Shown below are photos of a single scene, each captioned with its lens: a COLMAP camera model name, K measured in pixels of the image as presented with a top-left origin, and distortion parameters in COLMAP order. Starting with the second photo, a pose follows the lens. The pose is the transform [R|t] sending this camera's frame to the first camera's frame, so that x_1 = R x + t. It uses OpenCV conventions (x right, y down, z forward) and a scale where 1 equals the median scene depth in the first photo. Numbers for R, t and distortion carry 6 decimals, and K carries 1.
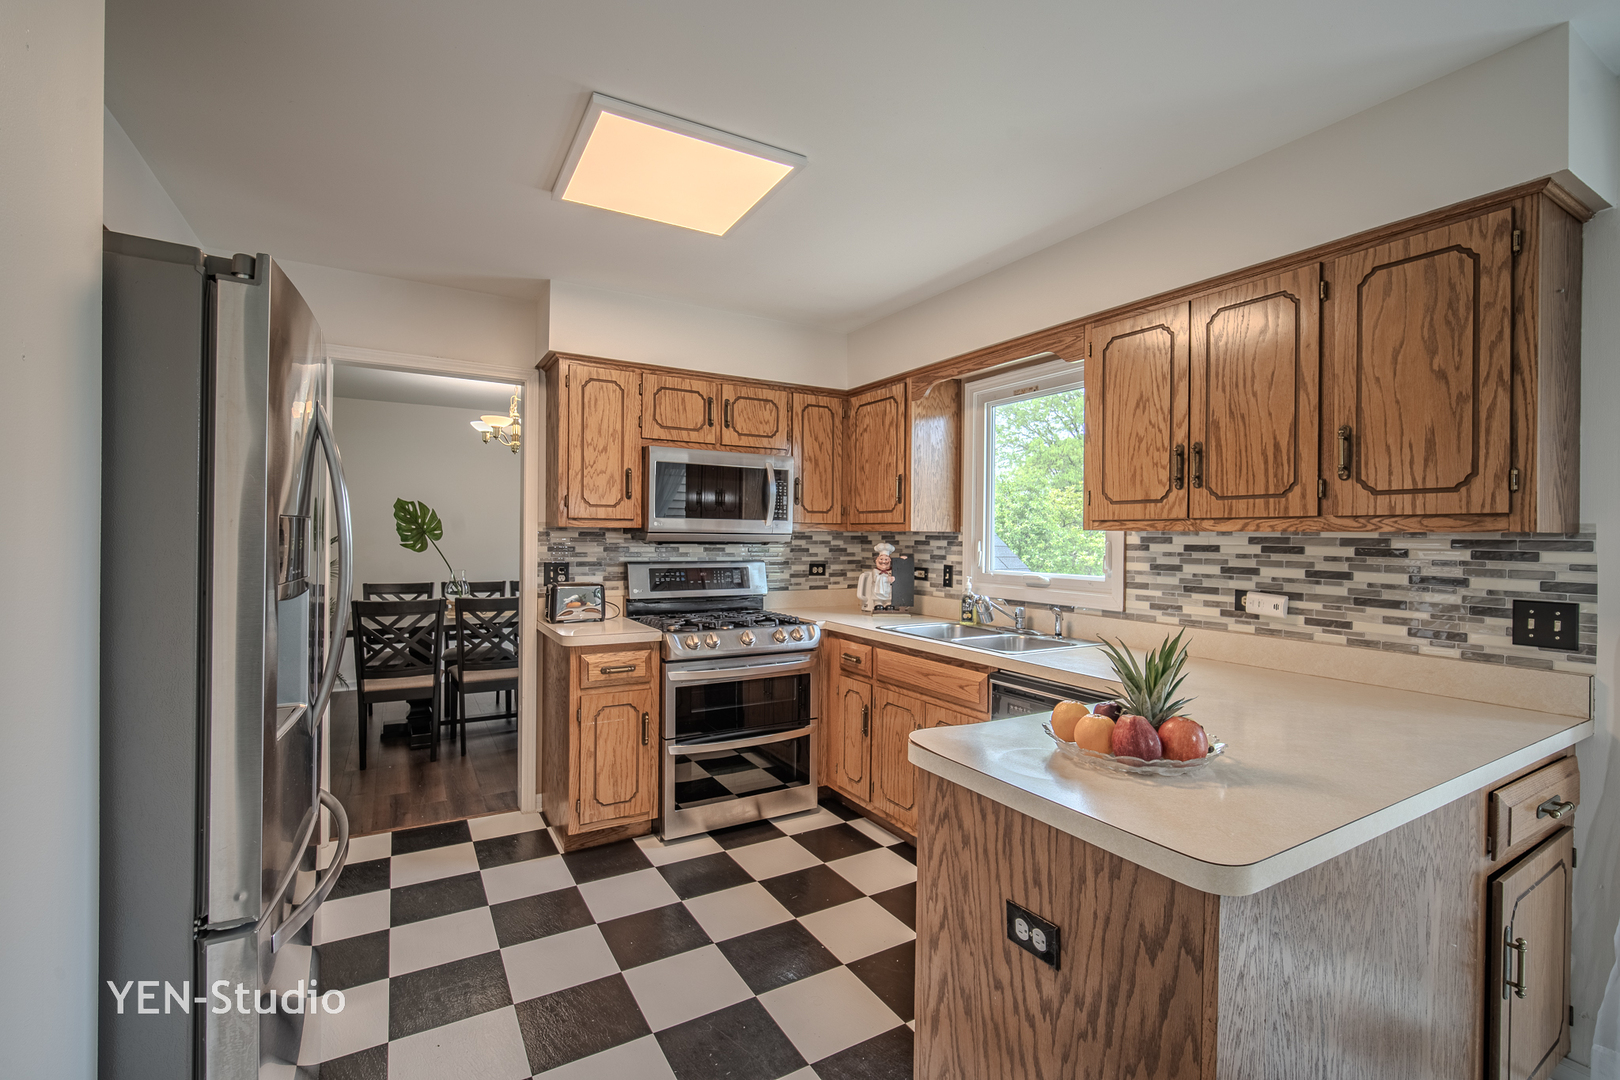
lens RADIAL K [[703.8, 0, 807.1], [0, 703.8, 542.4], [0, 0, 1]] dist [-0.016873, 0.000319]
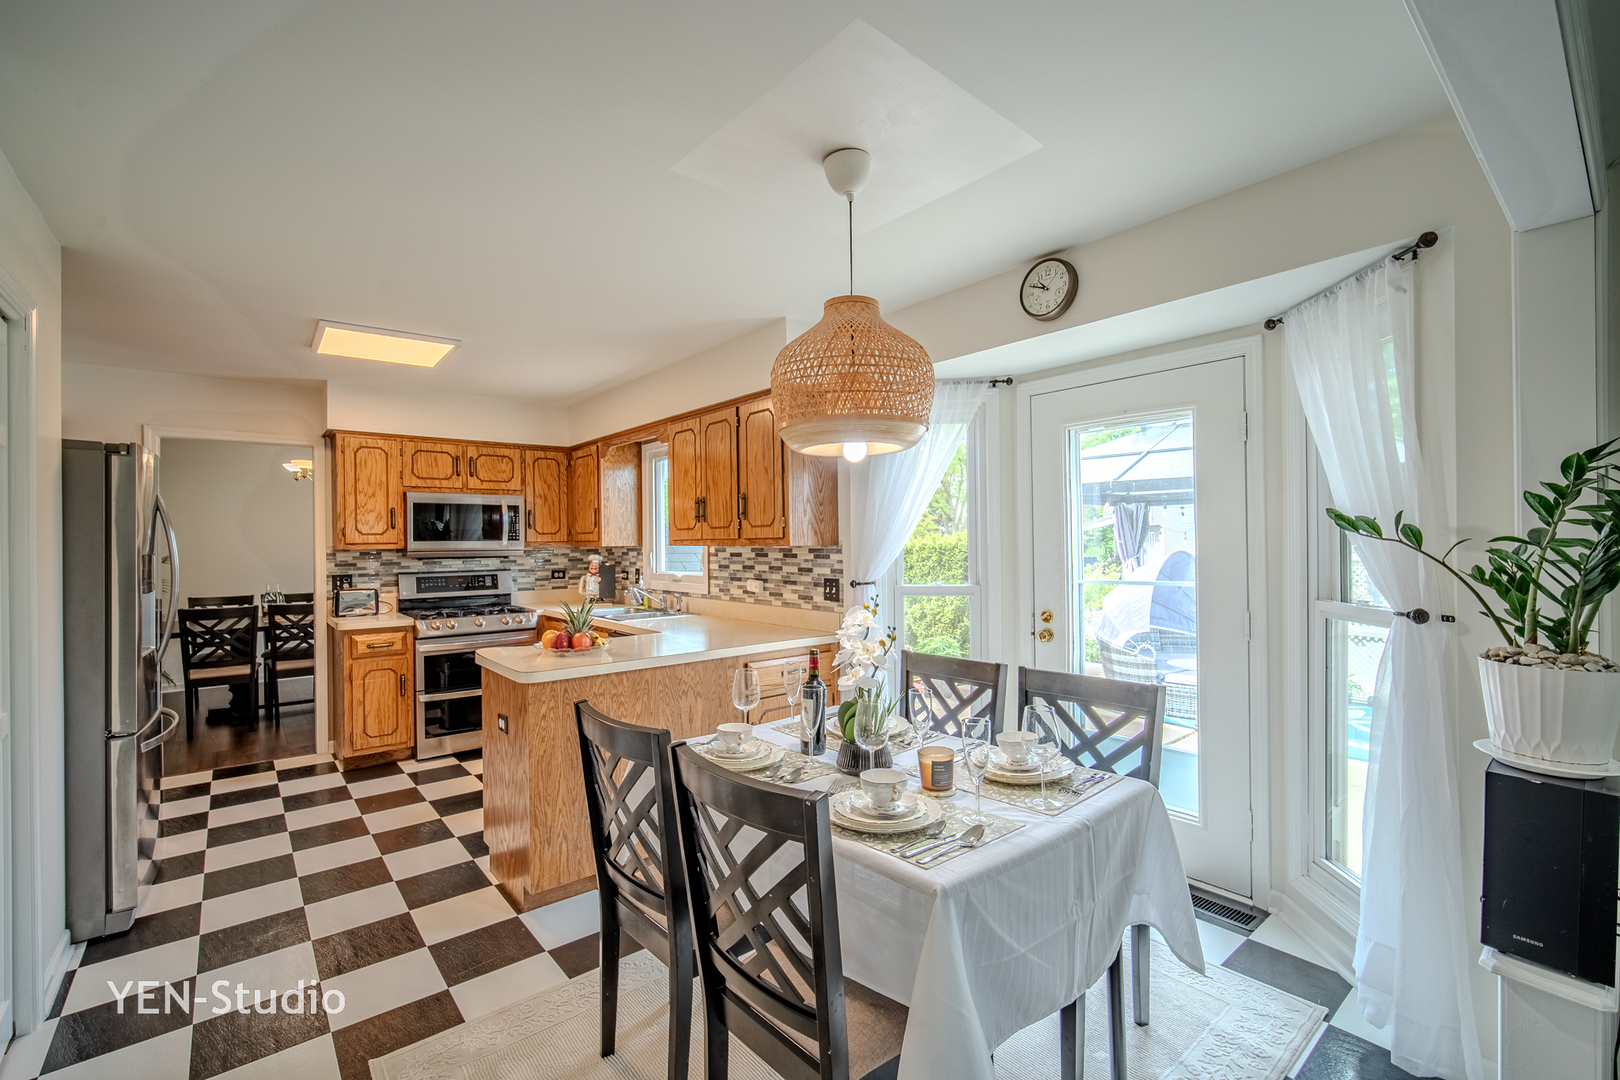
lens RADIAL K [[703.8, 0, 811.7], [0, 703.8, 541.5], [0, 0, 1]] dist [-0.016873, 0.000319]
pose [[0.986237, -0.022199, 0.163840, 0.349534], [0.023770, 0.999688, -0.007634, -0.004698], [-0.163619, 0.011423, 0.986457, -0.541617]]
